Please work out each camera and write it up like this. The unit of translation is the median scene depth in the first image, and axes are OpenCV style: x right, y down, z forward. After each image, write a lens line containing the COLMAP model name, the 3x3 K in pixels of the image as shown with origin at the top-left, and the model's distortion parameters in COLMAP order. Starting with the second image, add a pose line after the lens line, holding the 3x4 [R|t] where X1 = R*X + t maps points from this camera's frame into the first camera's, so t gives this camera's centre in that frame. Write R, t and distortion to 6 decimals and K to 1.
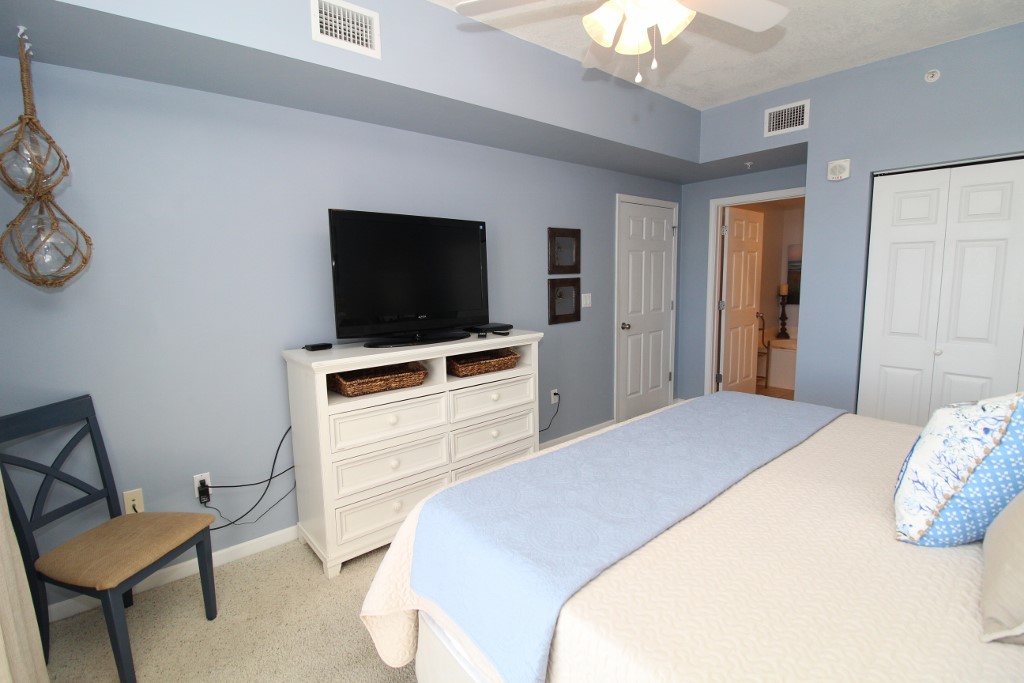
lens RADIAL K [[473.3, 0, 508.4], [0, 473.3, 331.5], [0, 0, 1]] dist [-0.001952, -0.011244]
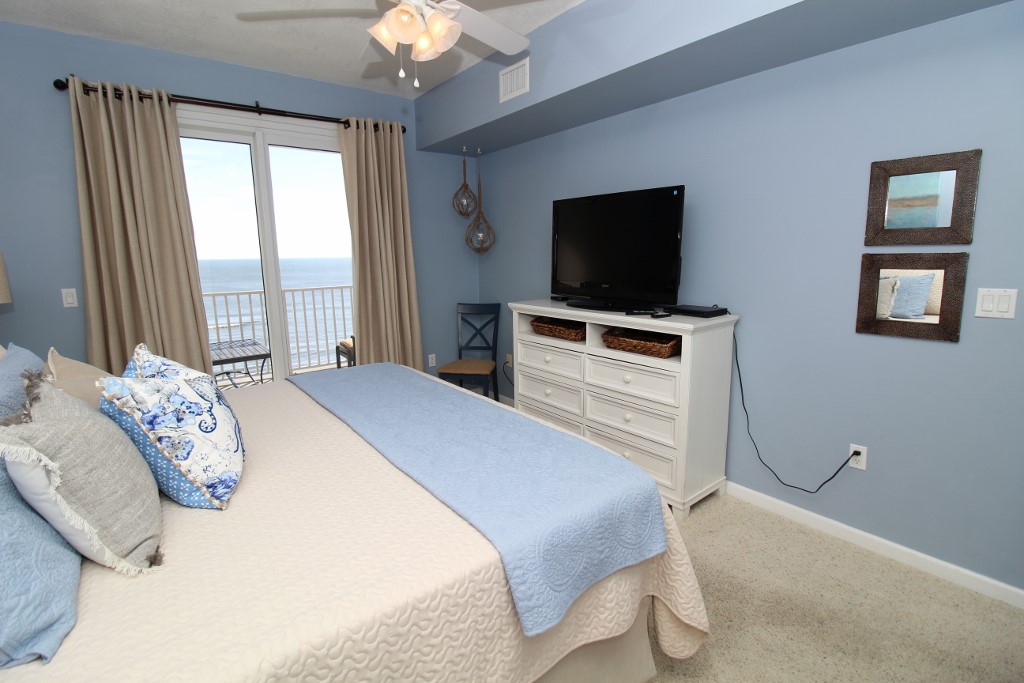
lens RADIAL K [[473.3, 0, 508.4], [0, 473.3, 331.5], [0, 0, 1]] dist [-0.001952, -0.011244]
pose [[-0.036960, 0.181996, -0.982604, 0.874555], [-0.106178, 0.976995, 0.184951, -0.100903], [0.993660, 0.111167, -0.016786, 0.754069]]
